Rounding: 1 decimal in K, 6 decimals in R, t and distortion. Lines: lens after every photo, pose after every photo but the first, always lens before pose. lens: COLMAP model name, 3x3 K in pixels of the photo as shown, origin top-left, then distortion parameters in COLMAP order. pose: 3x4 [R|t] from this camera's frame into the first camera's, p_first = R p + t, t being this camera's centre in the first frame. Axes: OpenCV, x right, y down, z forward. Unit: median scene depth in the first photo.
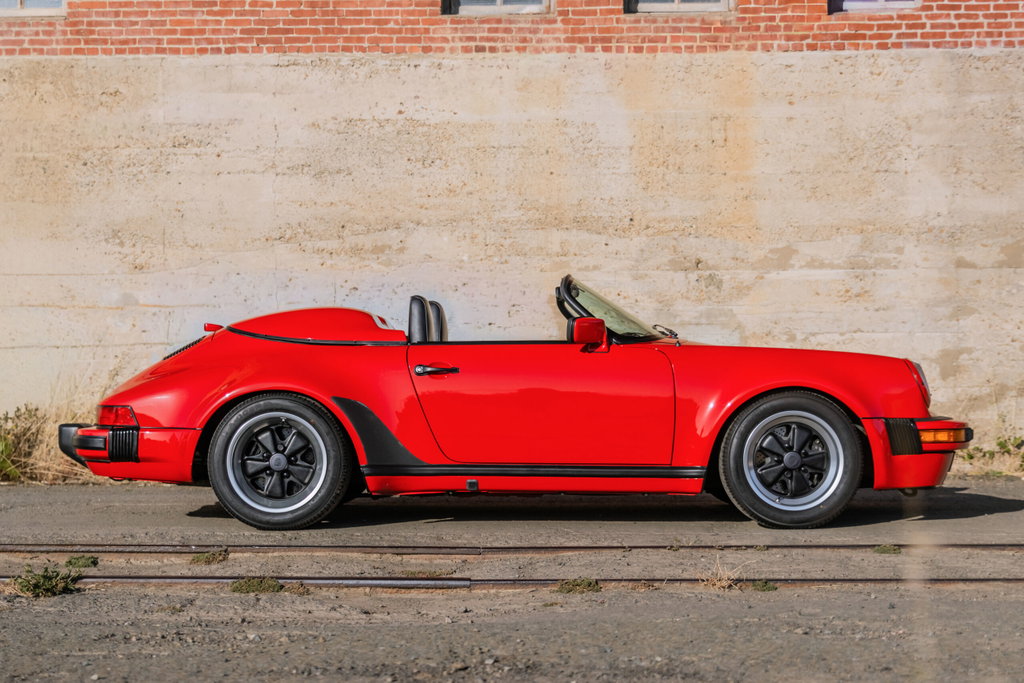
lens RADIAL K [[1733.7, 0, 507.7], [0, 1733.7, 348.5], [0, 0, 1]] dist [0.030768, 0.000000]
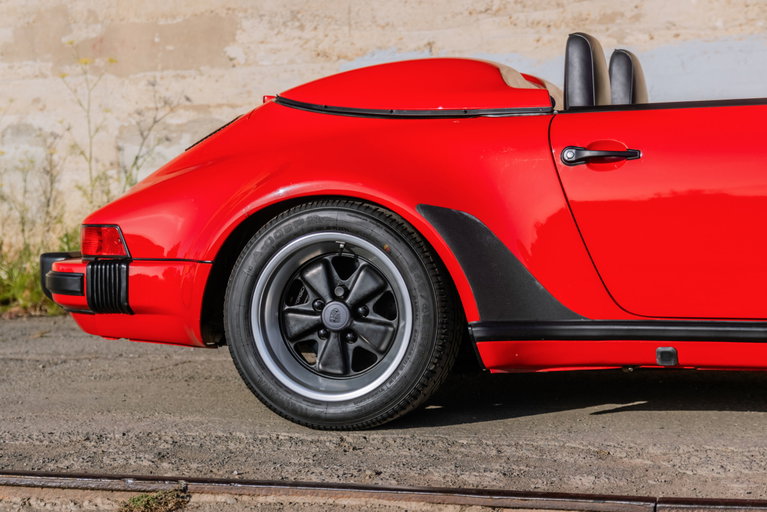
lens RADIAL K [[1528.1, 0, 387.8], [0, 1528.1, 258.8], [0, 0, 1]] dist [0.014213, 0.000000]
pose [[0.963571, -0.007790, -0.267338, 0.014960], [0.024546, 0.997933, 0.059393, 0.008774], [0.266323, -0.063792, 0.961771, 0.291270]]
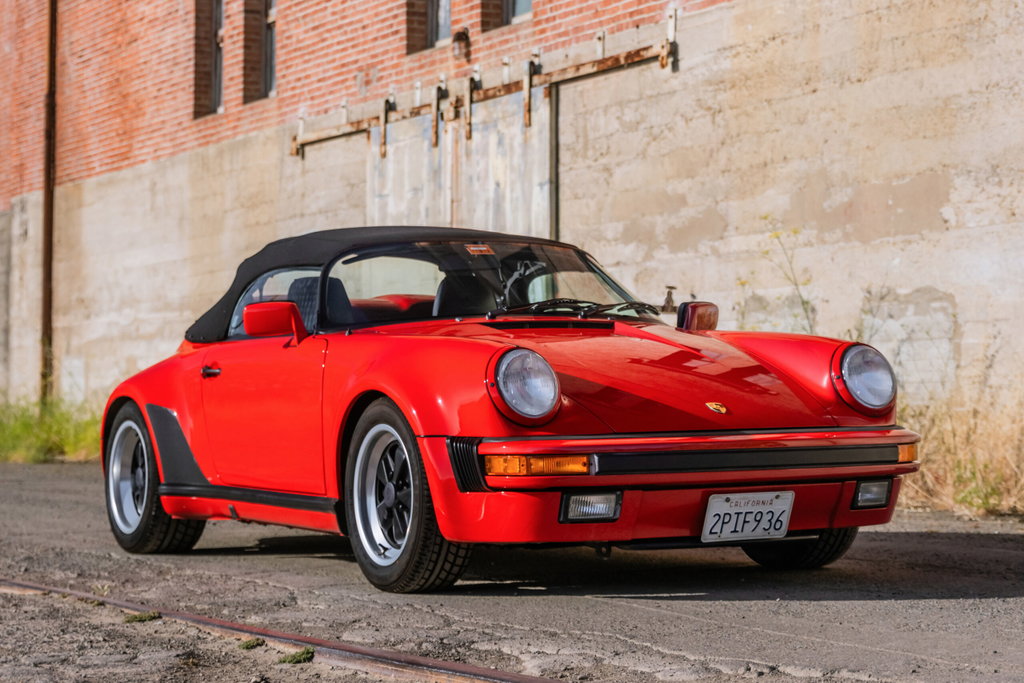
lens RADIAL K [[2457.3, 0, 514.4], [0, 2457.3, 335.9], [0, 0, 1]] dist [-0.006659, 0.000000]
pose [[0.467814, -0.023532, -0.883514, 0.601556], [0.035608, 0.999336, -0.007763, 0.005482], [0.883109, -0.027829, 0.468341, 0.325613]]
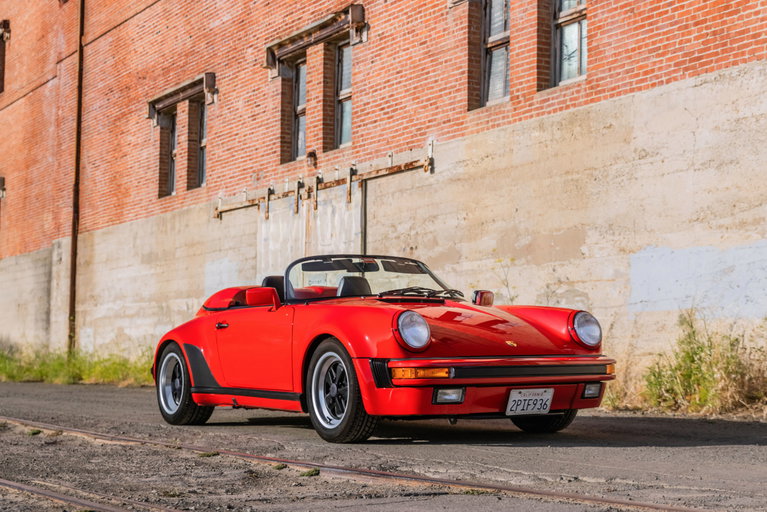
lens RADIAL K [[1323.7, 0, 368.6], [0, 1323.7, 269.8], [0, 0, 1]] dist [0.033218, 0.000000]
pose [[0.512800, -0.053776, -0.856822, 0.582343], [0.028116, 0.998553, -0.045844, 0.011648], [0.858047, -0.000582, 0.513570, 0.287193]]
